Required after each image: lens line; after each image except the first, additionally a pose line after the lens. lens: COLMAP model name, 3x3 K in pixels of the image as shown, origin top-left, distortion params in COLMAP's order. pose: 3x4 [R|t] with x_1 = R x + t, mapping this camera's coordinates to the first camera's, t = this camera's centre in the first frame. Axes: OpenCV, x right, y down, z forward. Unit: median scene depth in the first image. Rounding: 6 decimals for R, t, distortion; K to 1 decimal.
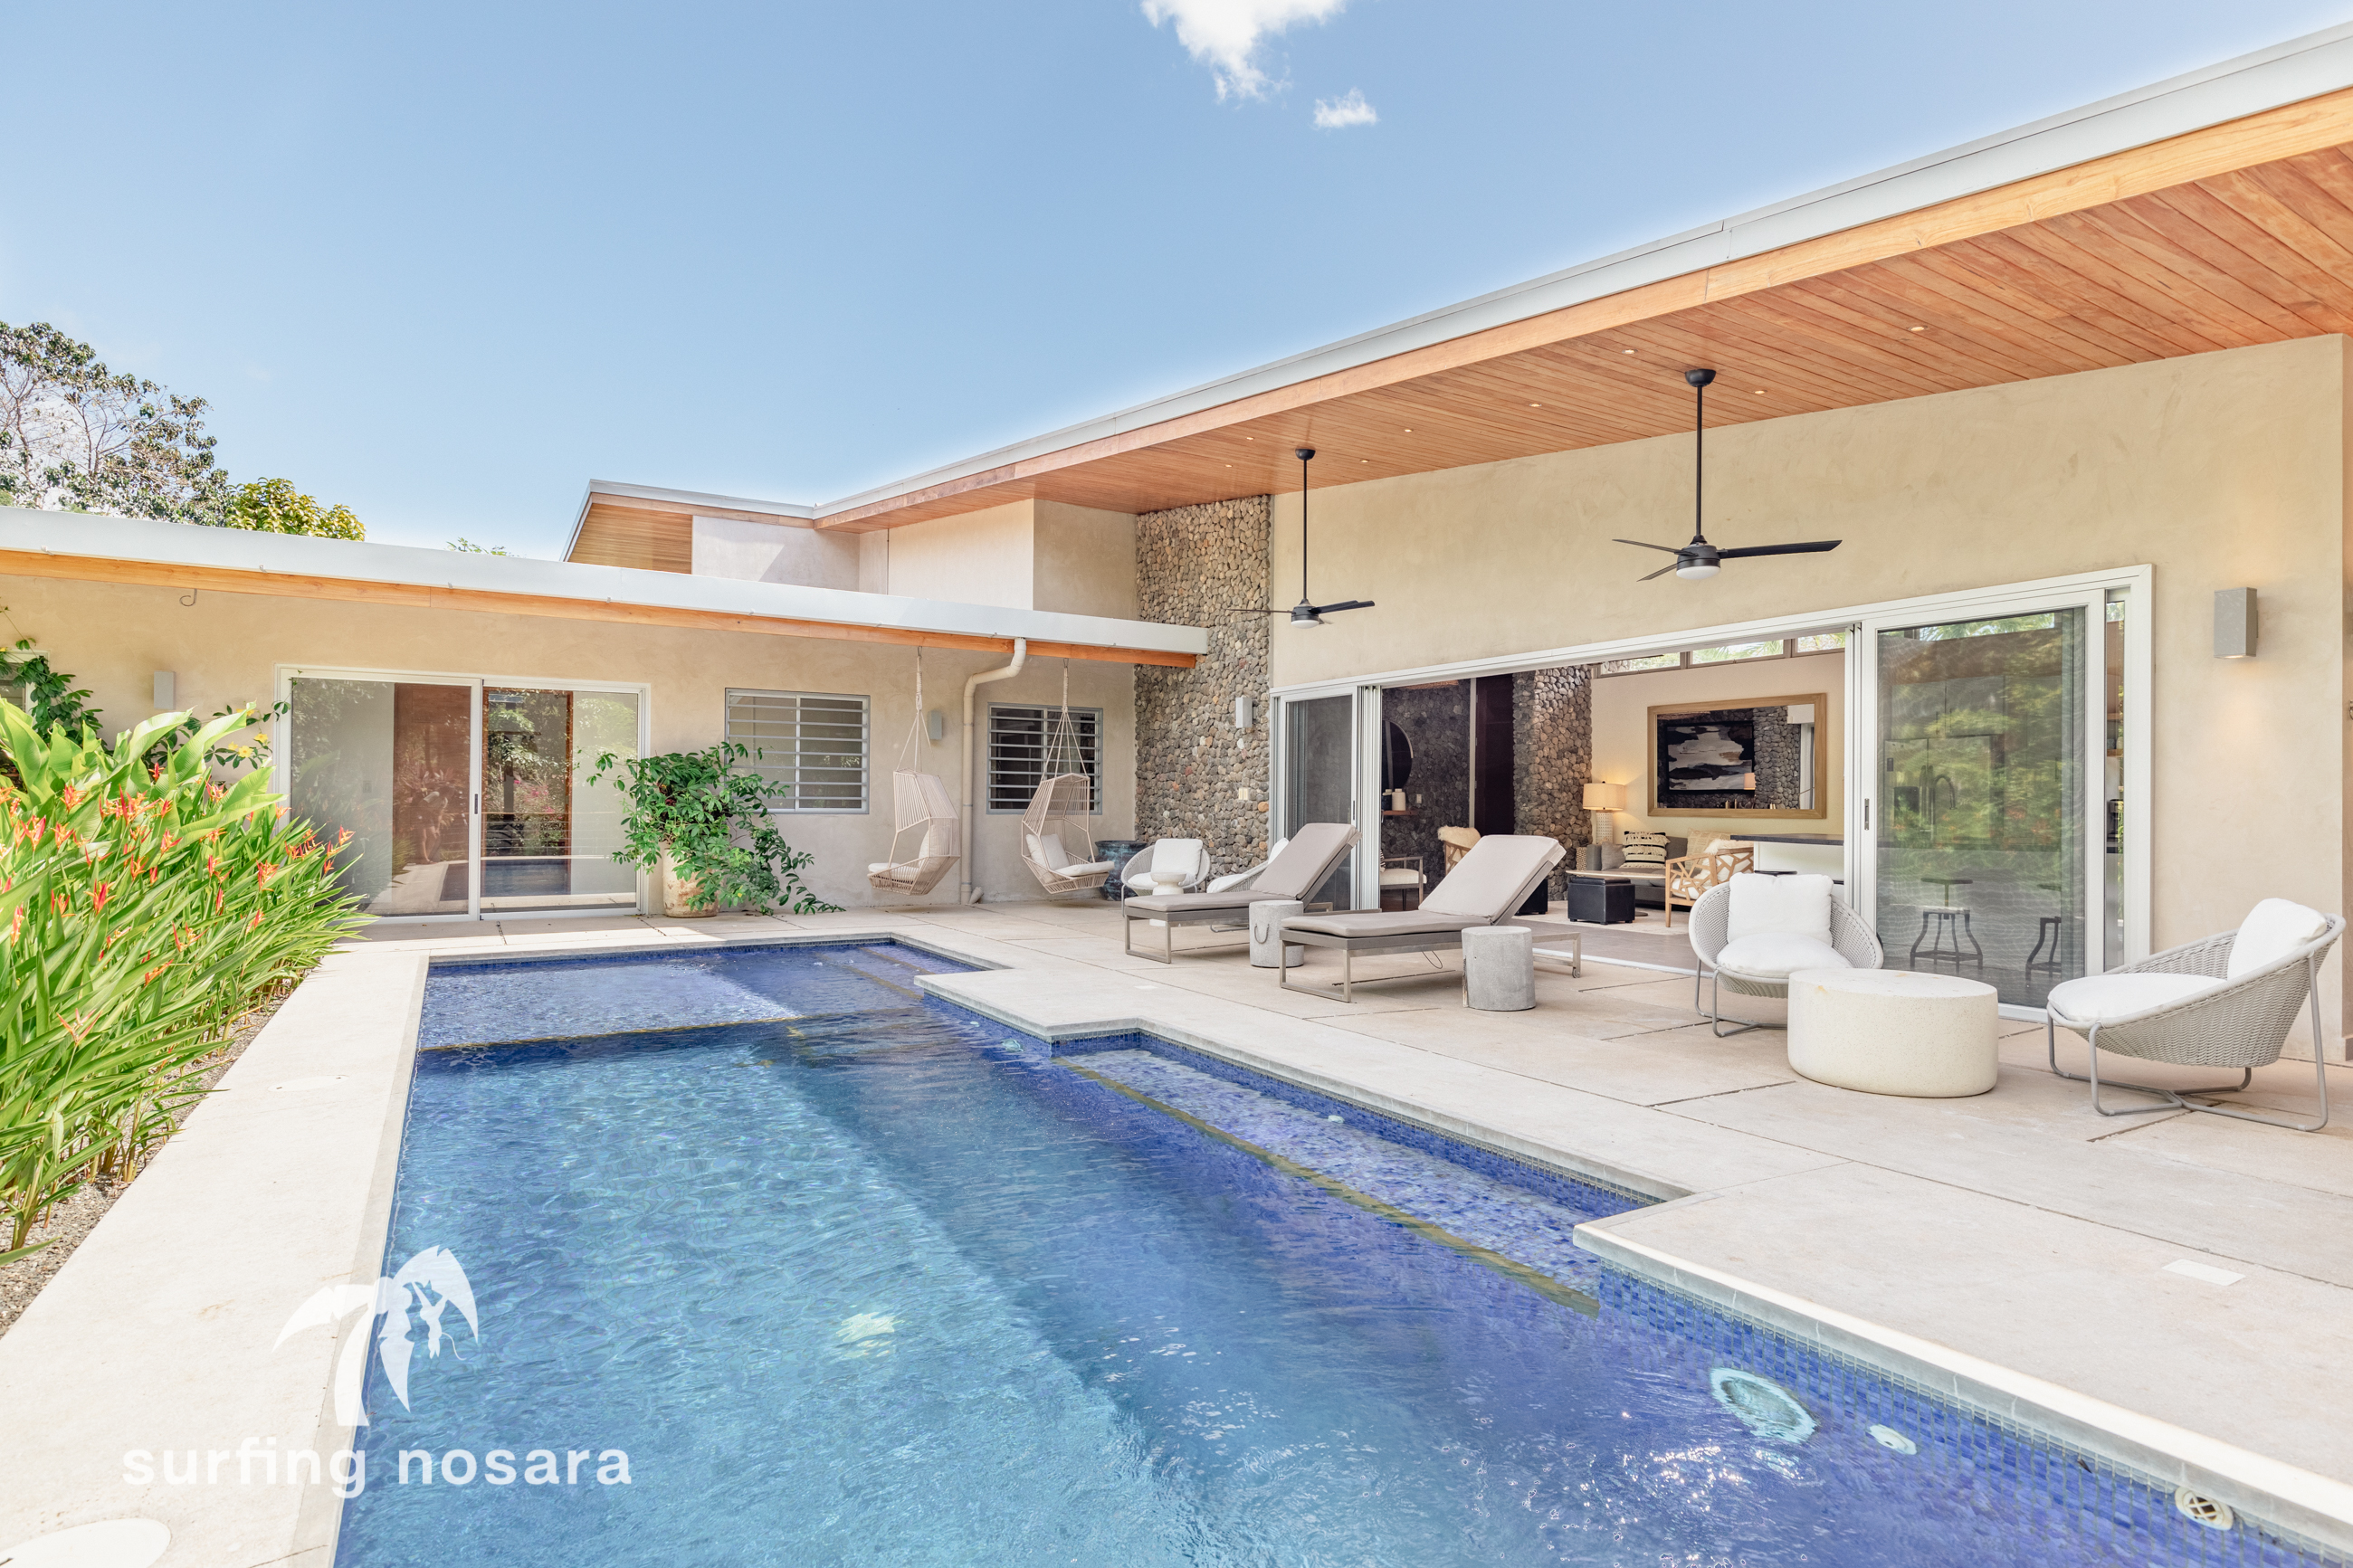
lens RADIAL K [[1190.3, 0, 1180.2], [0, 1190.3, 797.5], [0, 0, 1]] dist [-0.001904, -0.000058]
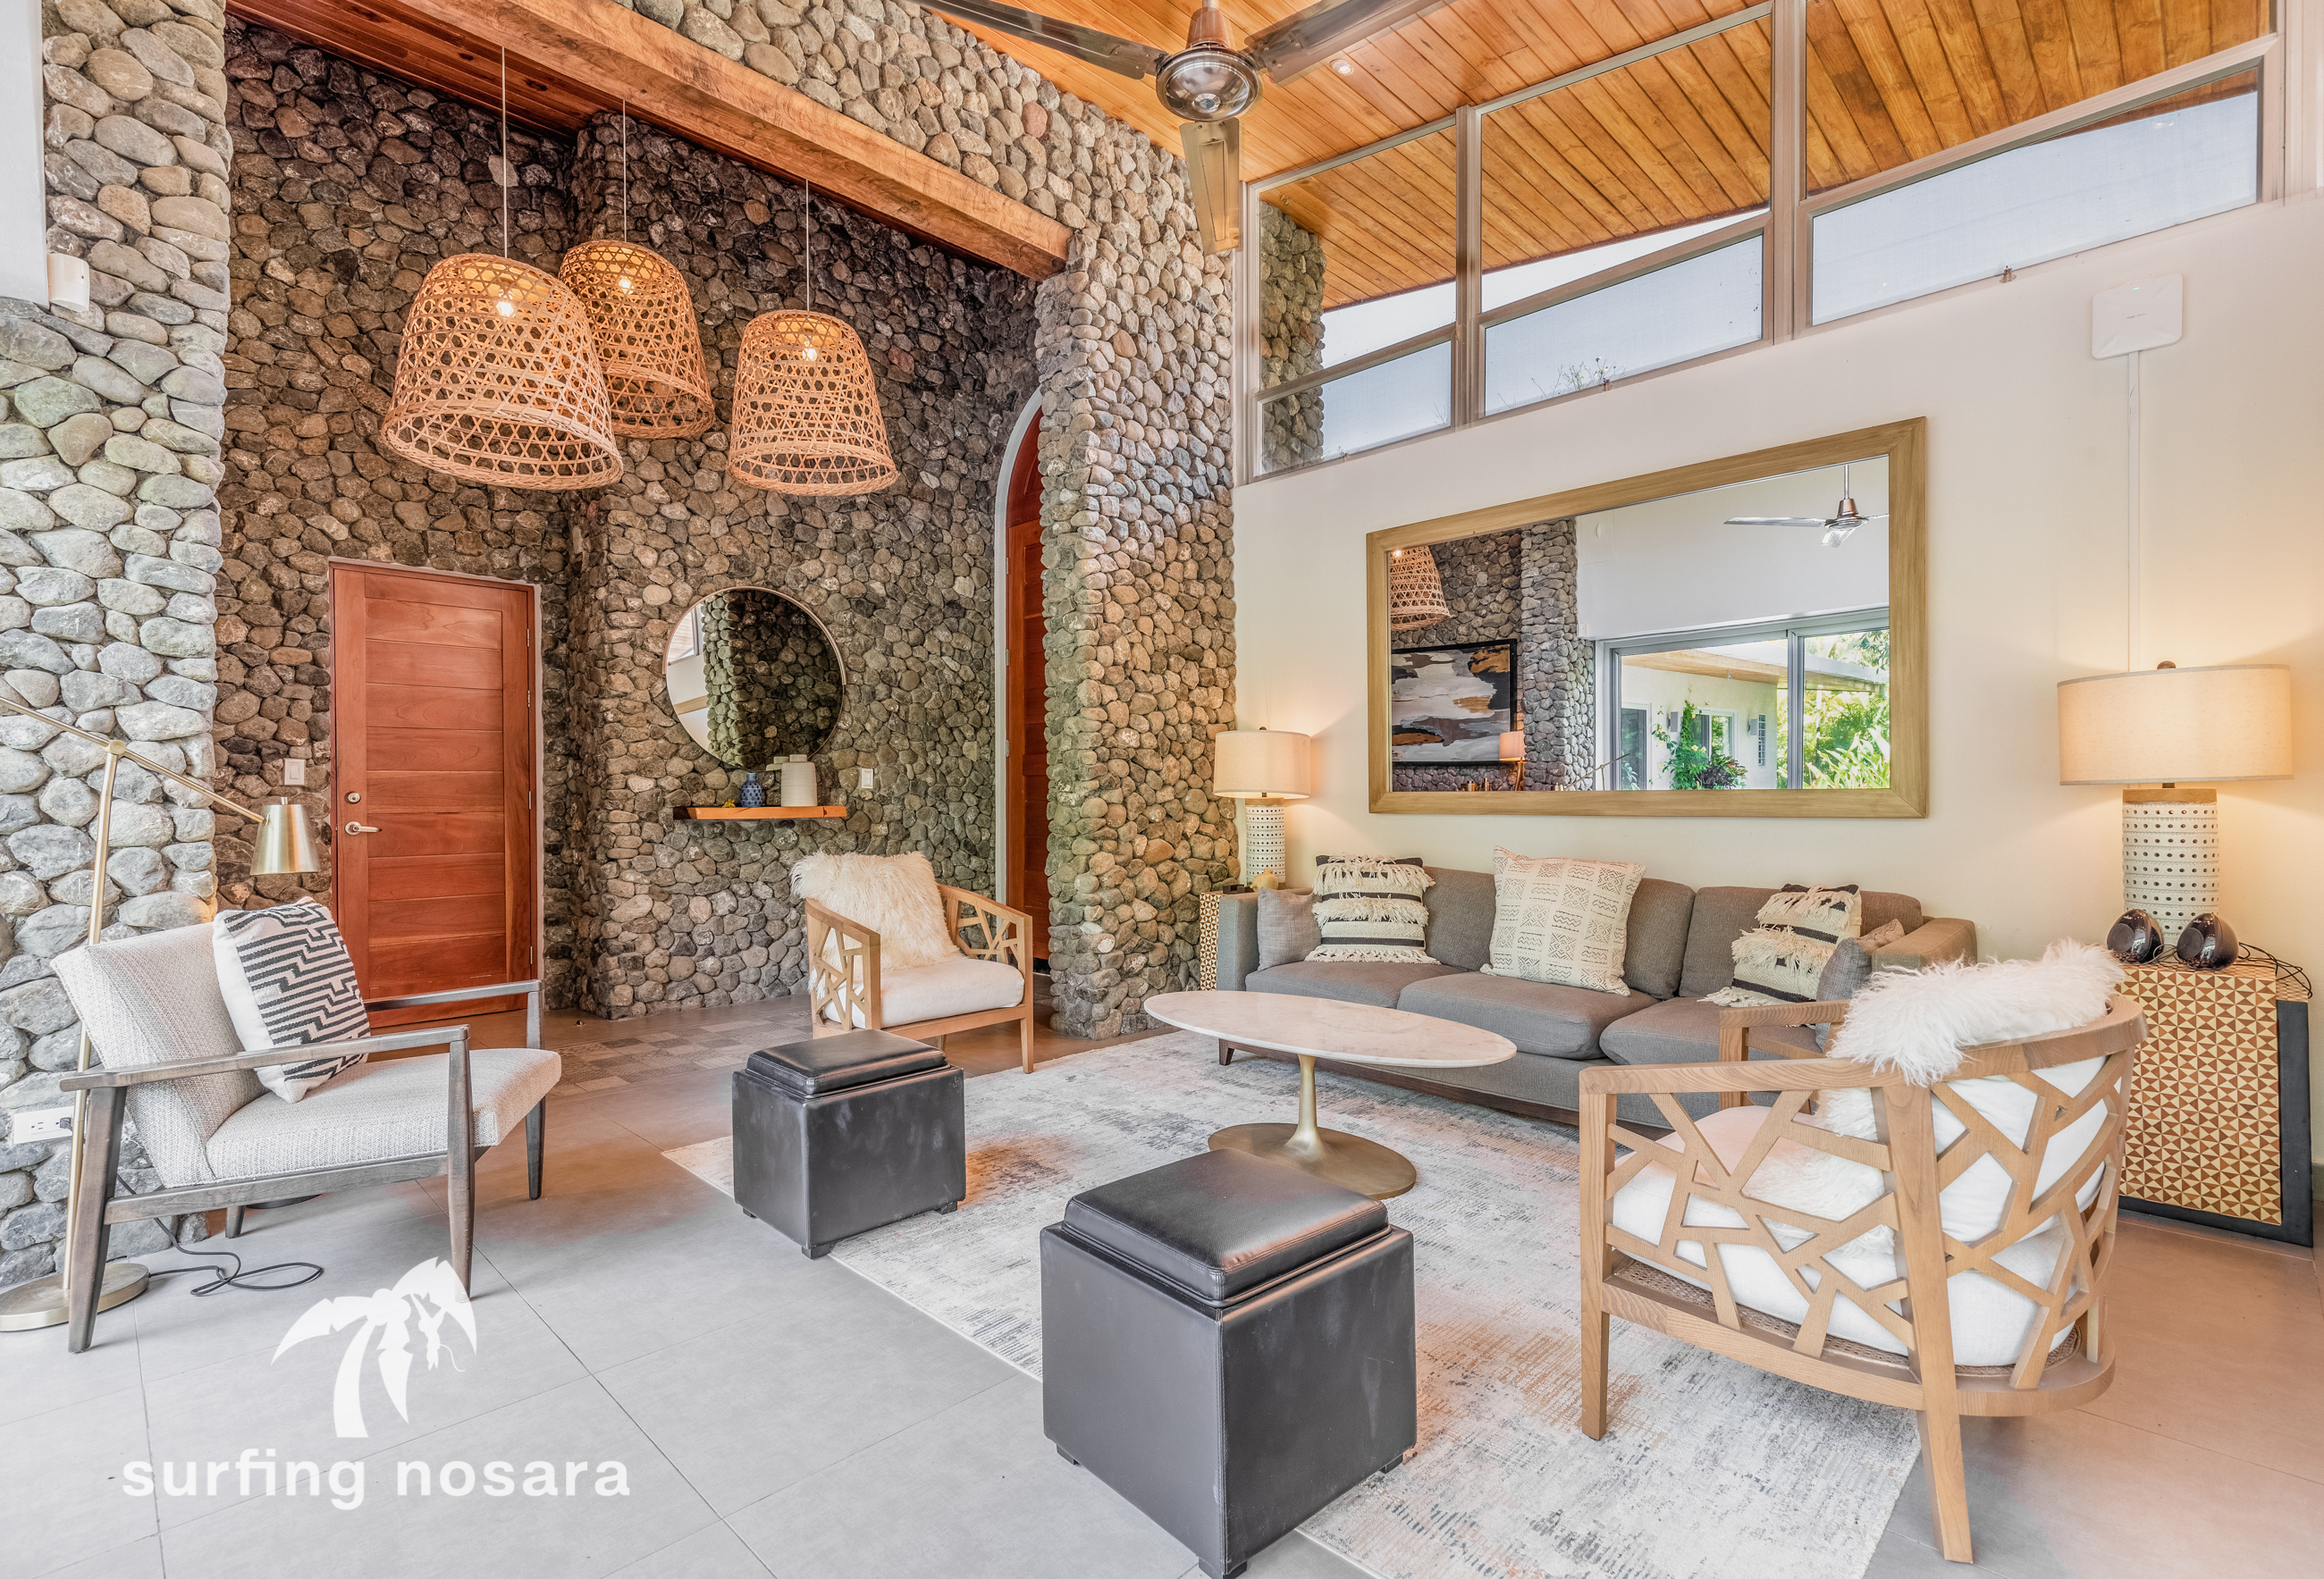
lens RADIAL K [[1067.5, 0, 1181.7], [0, 1067.5, 798.0], [0, 0, 1]] dist [0.001361, -0.000287]
pose [[0.967000, -0.013769, 0.254404, 0.235040], [0.012253, 0.999896, 0.007542, 0.007057], [-0.254482, -0.004176, 0.967069, 0.652008]]
